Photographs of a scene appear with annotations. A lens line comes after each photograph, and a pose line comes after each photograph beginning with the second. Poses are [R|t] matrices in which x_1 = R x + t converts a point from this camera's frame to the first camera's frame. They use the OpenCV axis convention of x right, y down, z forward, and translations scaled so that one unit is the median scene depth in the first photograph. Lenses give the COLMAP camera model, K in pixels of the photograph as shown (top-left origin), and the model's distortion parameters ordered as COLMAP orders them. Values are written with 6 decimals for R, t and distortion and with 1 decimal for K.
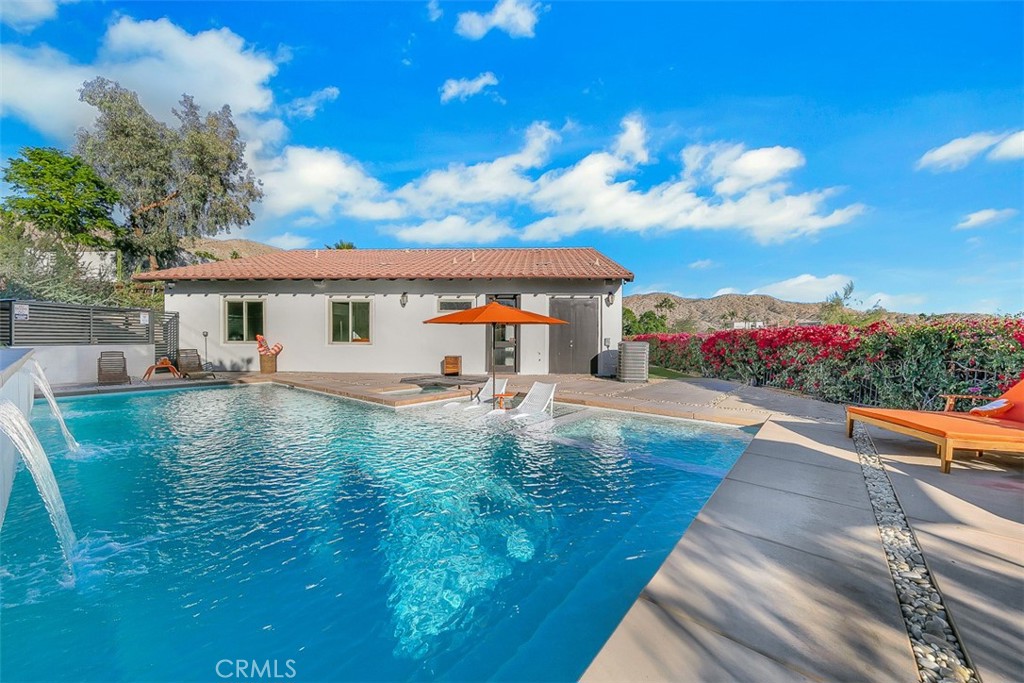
lens RADIAL K [[369.4, 0, 512.0], [0, 369.4, 341.5], [0, 0, 1]] dist [0.000252, -0.000261]
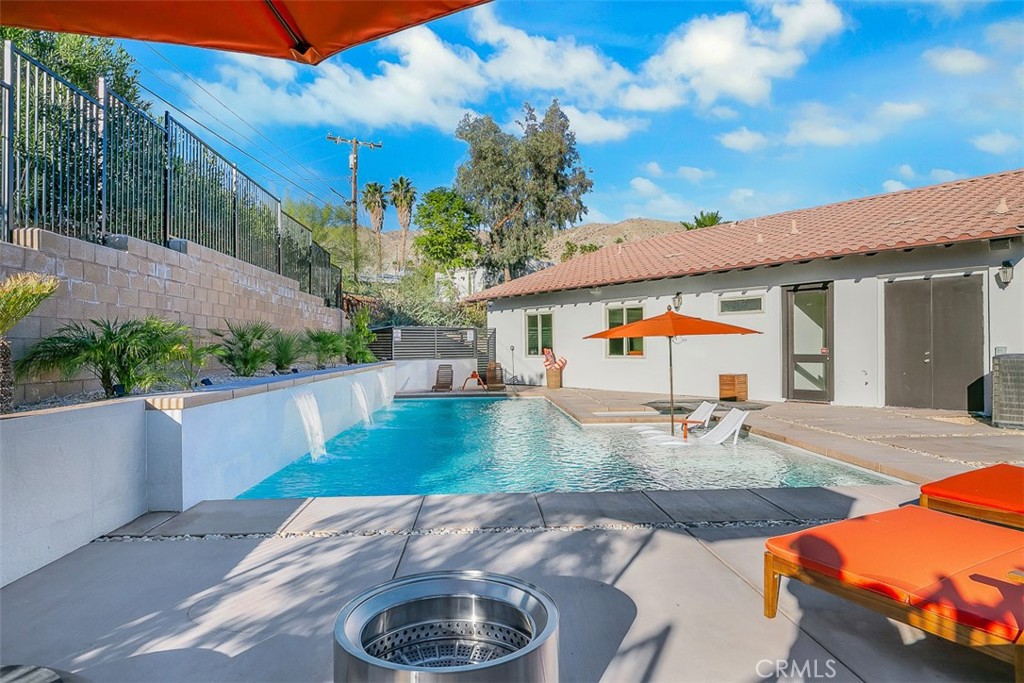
lens RADIAL K [[592.1, 0, 512.0], [0, 592.1, 341.5], [0, 0, 1]] dist [-0.001585, -0.000198]
pose [[0.676544, -0.021785, -0.736080, 0.382642], [0.004629, 0.999668, -0.025332, 0.001832], [0.736388, 0.013731, 0.676420, -0.110608]]
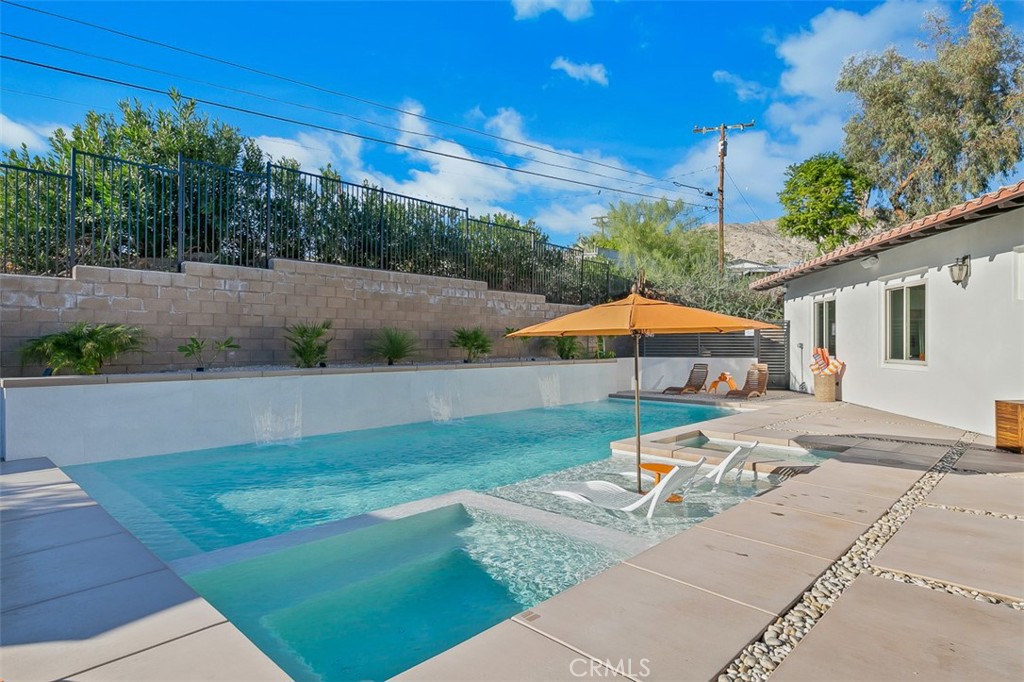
lens RADIAL K [[563.4, 0, 512.0], [0, 563.4, 341.0], [0, 0, 1]] dist [0.001236, 0.000431]
pose [[-0.062659, -0.011509, -0.997969, 0.436922], [-0.015914, 0.999818, -0.010531, -0.009078], [0.997908, 0.015222, -0.062831, 0.459733]]
